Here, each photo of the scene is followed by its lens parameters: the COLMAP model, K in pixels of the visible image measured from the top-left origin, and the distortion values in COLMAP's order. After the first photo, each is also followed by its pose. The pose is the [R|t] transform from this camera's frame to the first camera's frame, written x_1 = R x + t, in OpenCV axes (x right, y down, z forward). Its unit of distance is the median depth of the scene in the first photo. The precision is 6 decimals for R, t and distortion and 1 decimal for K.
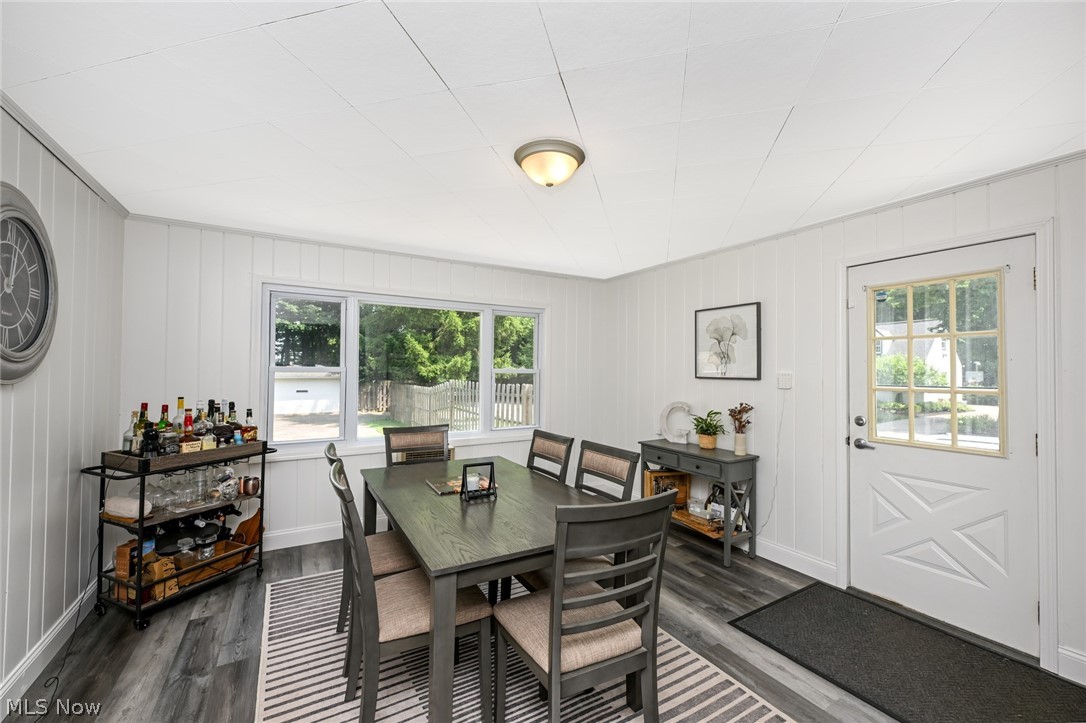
lens RADIAL K [[431.7, 0, 541.0], [0, 431.7, 363.8], [0, 0, 1]] dist [-0.001696, -0.000010]
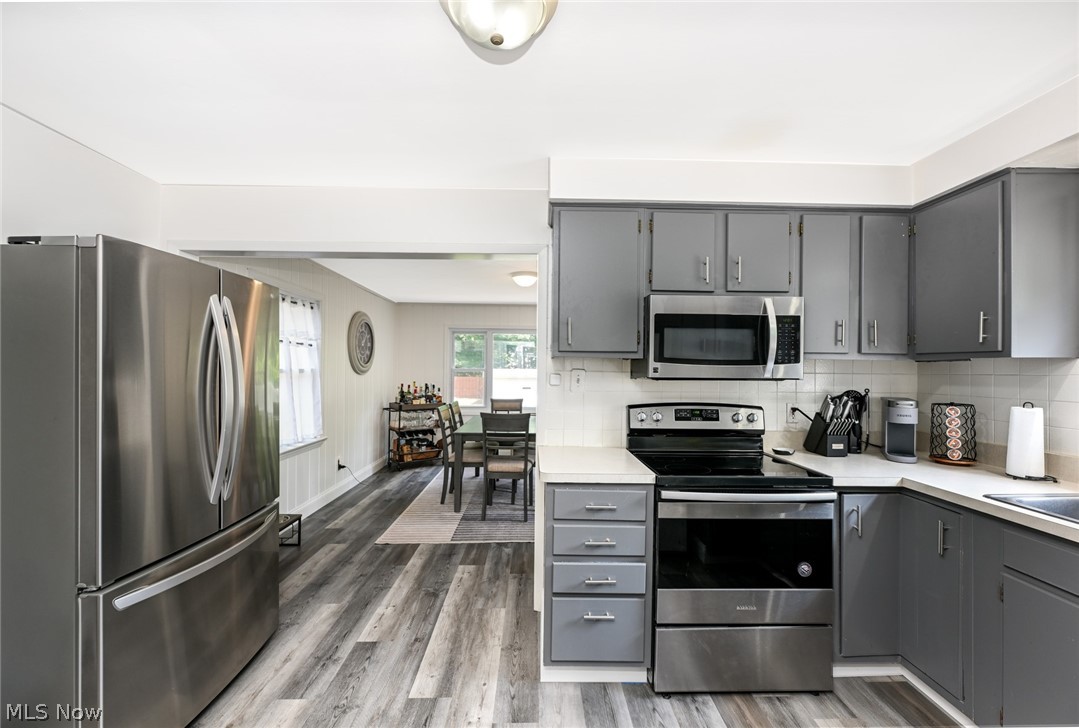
lens RADIAL K [[434.2, 0, 545.6], [0, 434.2, 366.0], [0, 0, 1]] dist [0.001061, 0.000132]
pose [[0.877815, -0.007548, -0.478940, 0.950479], [0.008715, 0.999962, 0.000214, -0.002048], [0.478920, -0.004362, 0.877847, -0.751498]]
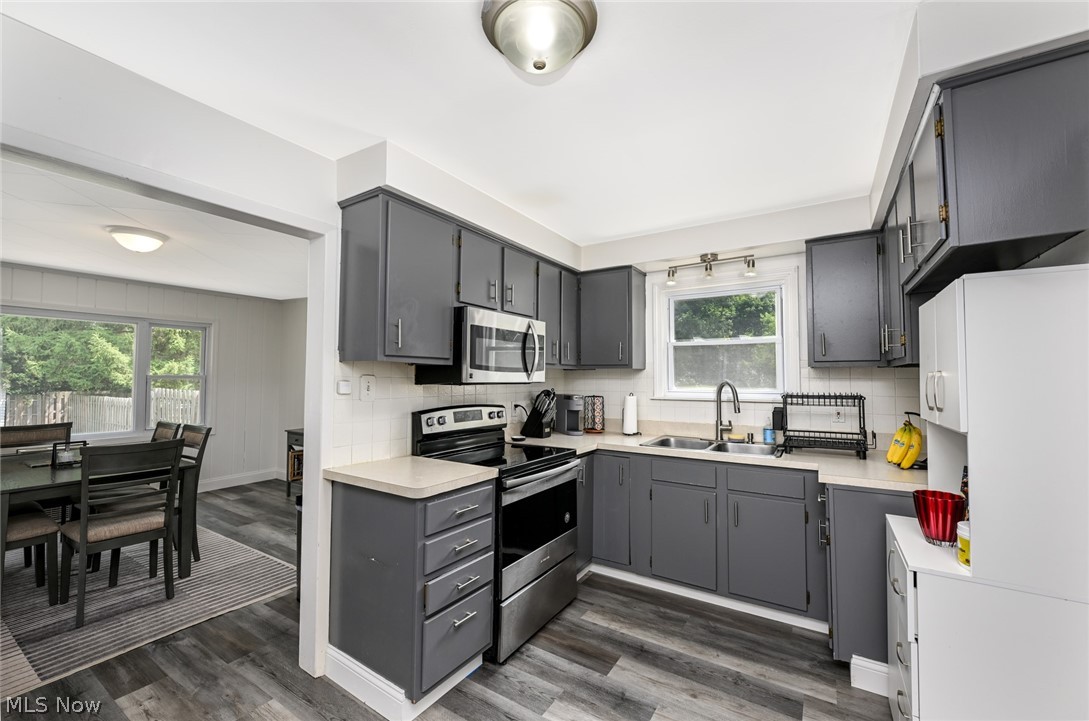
lens RADIAL K [[437.0, 0, 544.9], [0, 437.0, 362.1], [0, 0, 1]] dist [0.000007, 0.000114]
pose [[0.889001, 0.007606, 0.457842, 0.468894], [0.000222, 0.999855, -0.017043, -0.005574], [-0.457905, 0.015253, 0.888870, -0.801339]]
